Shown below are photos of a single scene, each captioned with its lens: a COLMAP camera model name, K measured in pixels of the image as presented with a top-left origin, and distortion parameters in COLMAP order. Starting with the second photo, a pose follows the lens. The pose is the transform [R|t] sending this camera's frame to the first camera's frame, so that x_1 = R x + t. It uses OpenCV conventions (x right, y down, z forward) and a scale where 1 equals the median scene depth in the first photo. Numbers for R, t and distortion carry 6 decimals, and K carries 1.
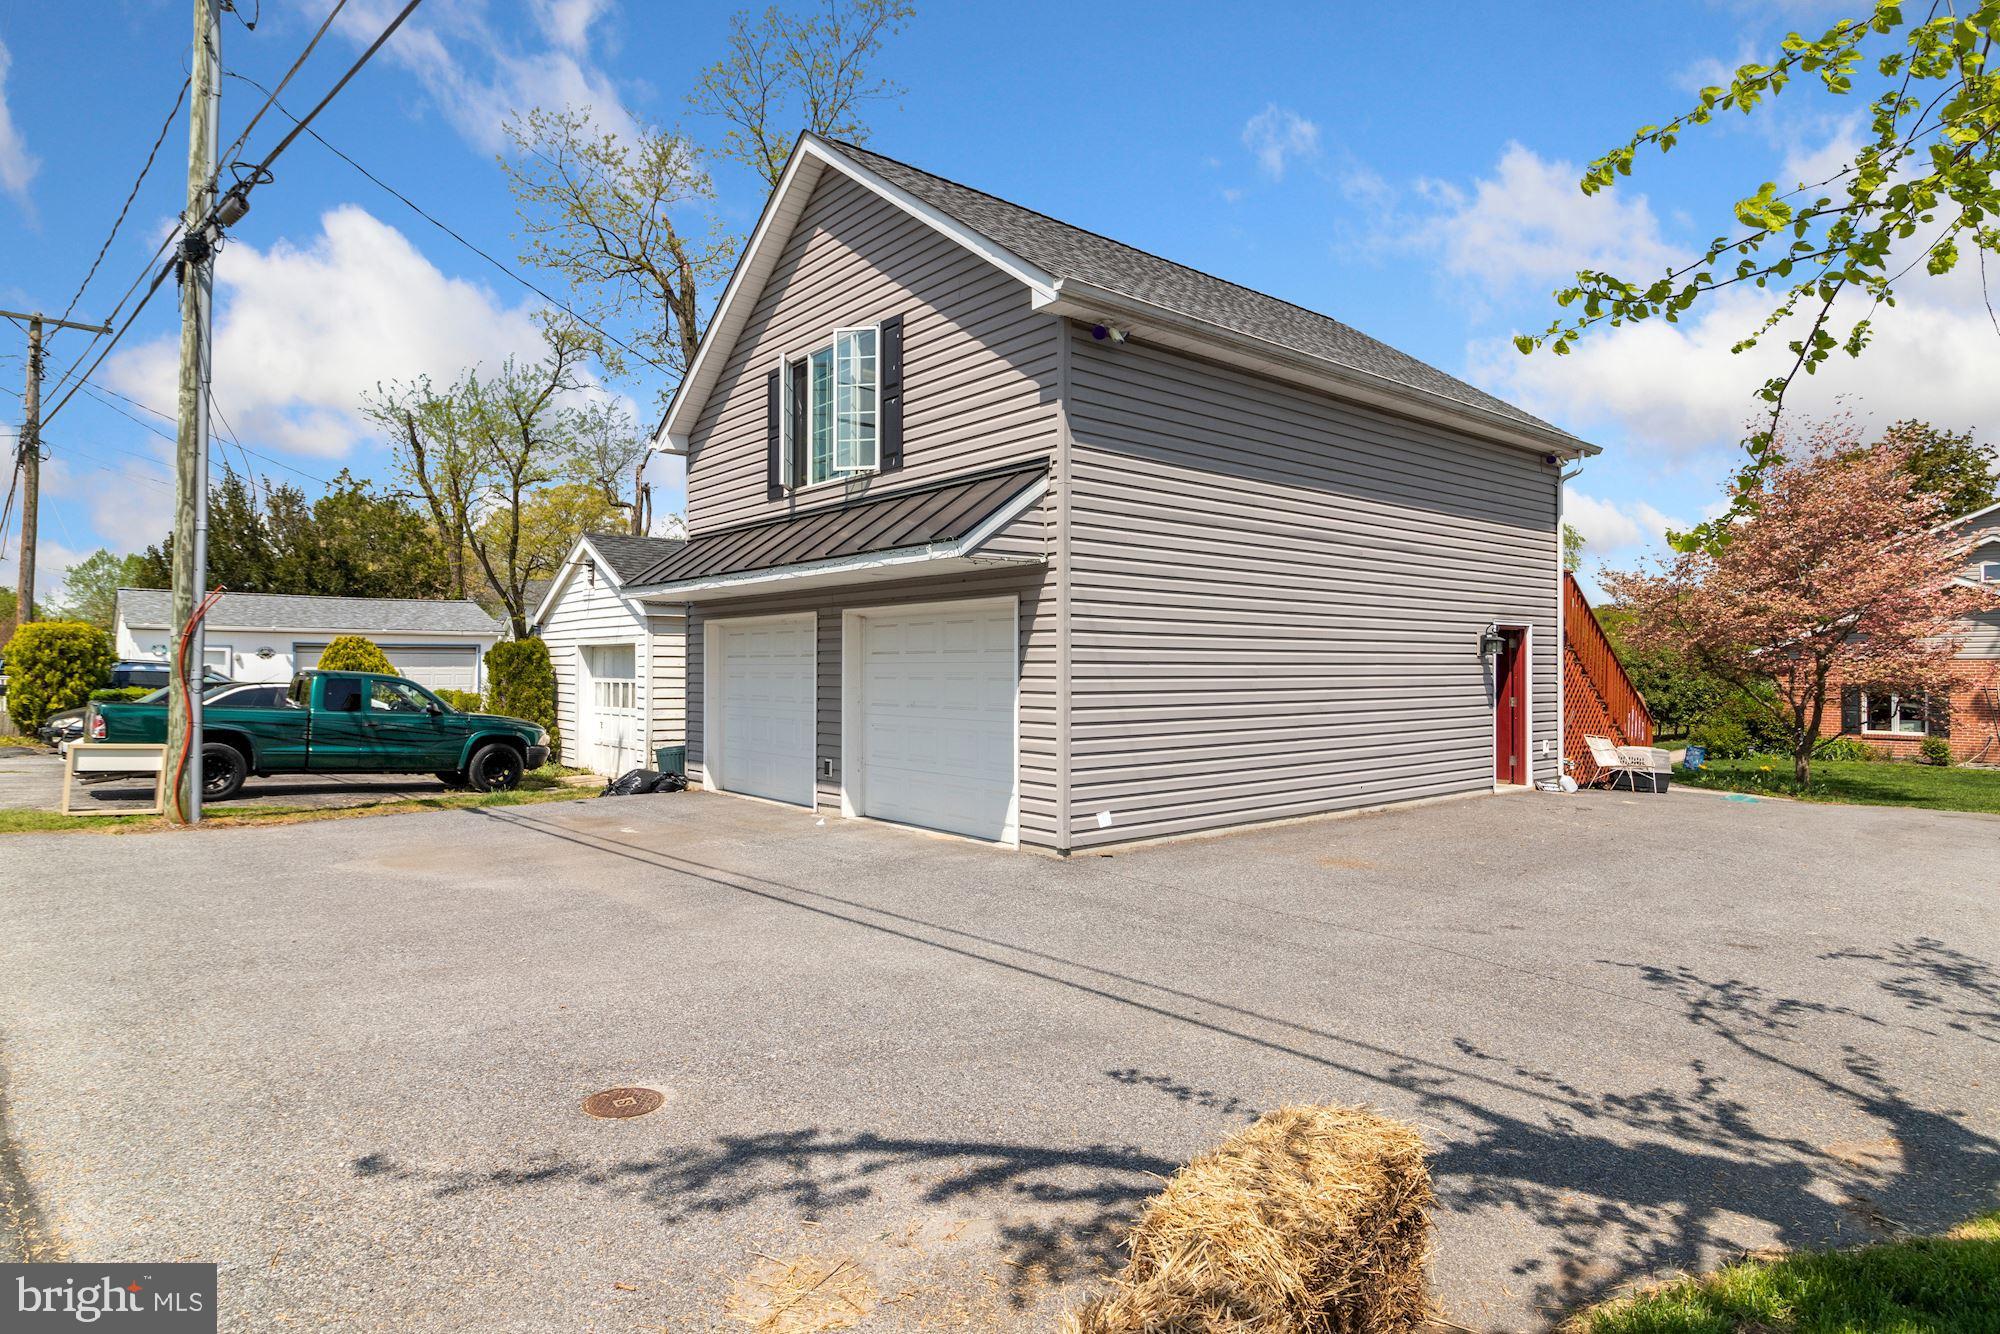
lens RADIAL K [[1100.3, 0, 998.7], [0, 1100.3, 665.8], [0, 0, 1]] dist [0.001537, 0.000143]
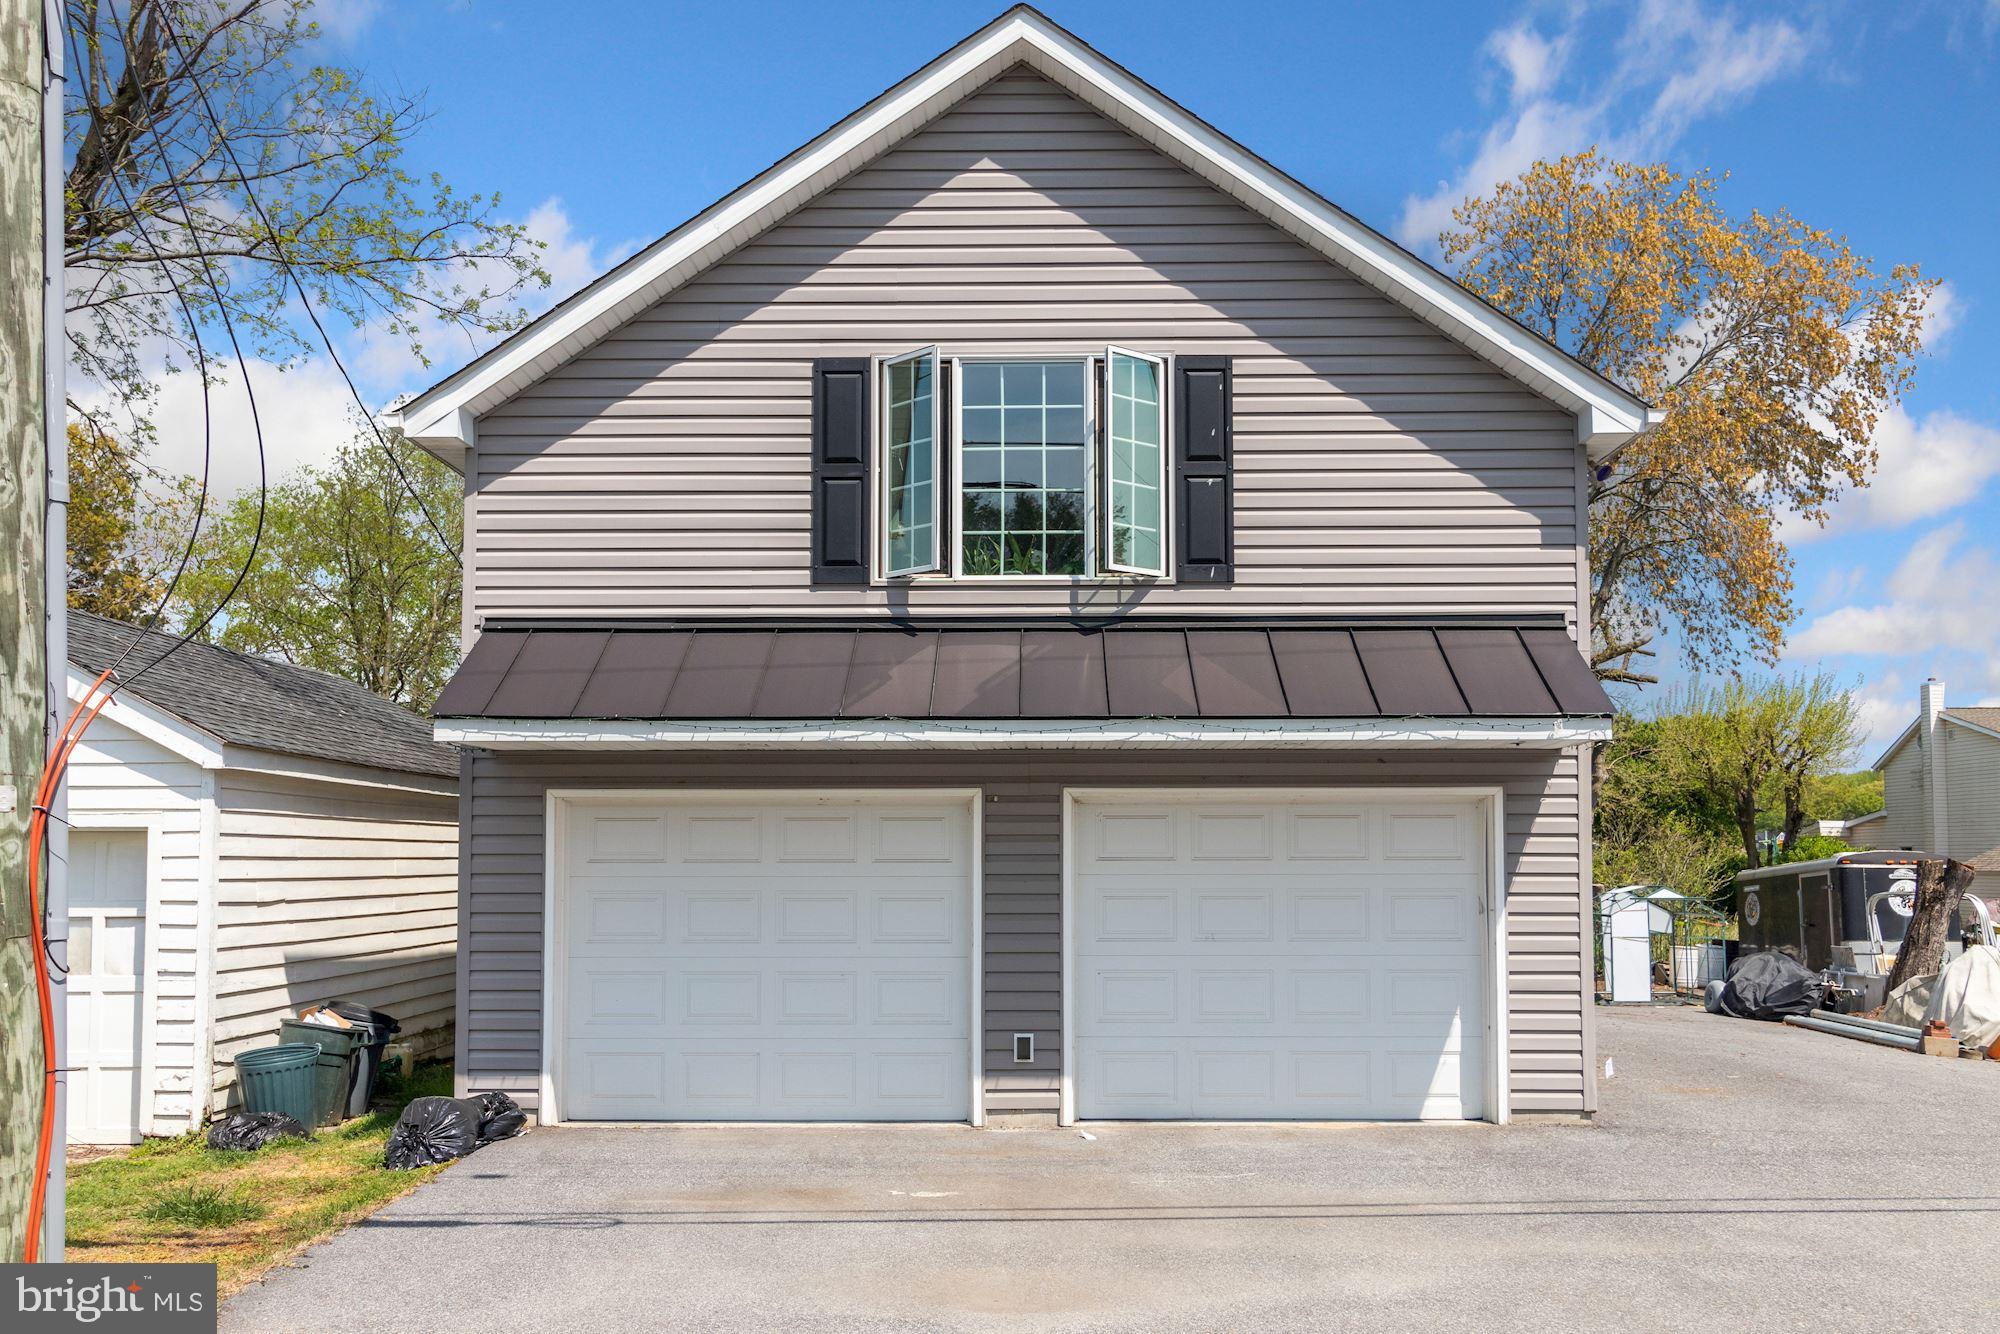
lens RADIAL K [[1650.5, 0, 991.2], [0, 1650.5, 796.3], [0, 0, 1]] dist [-0.002686, -0.001762]
pose [[0.642157, 0.027320, 0.766086, -0.926955], [0.000011, 0.999364, -0.035647, -0.014010], [-0.766573, 0.022899, 0.641749, 0.457298]]
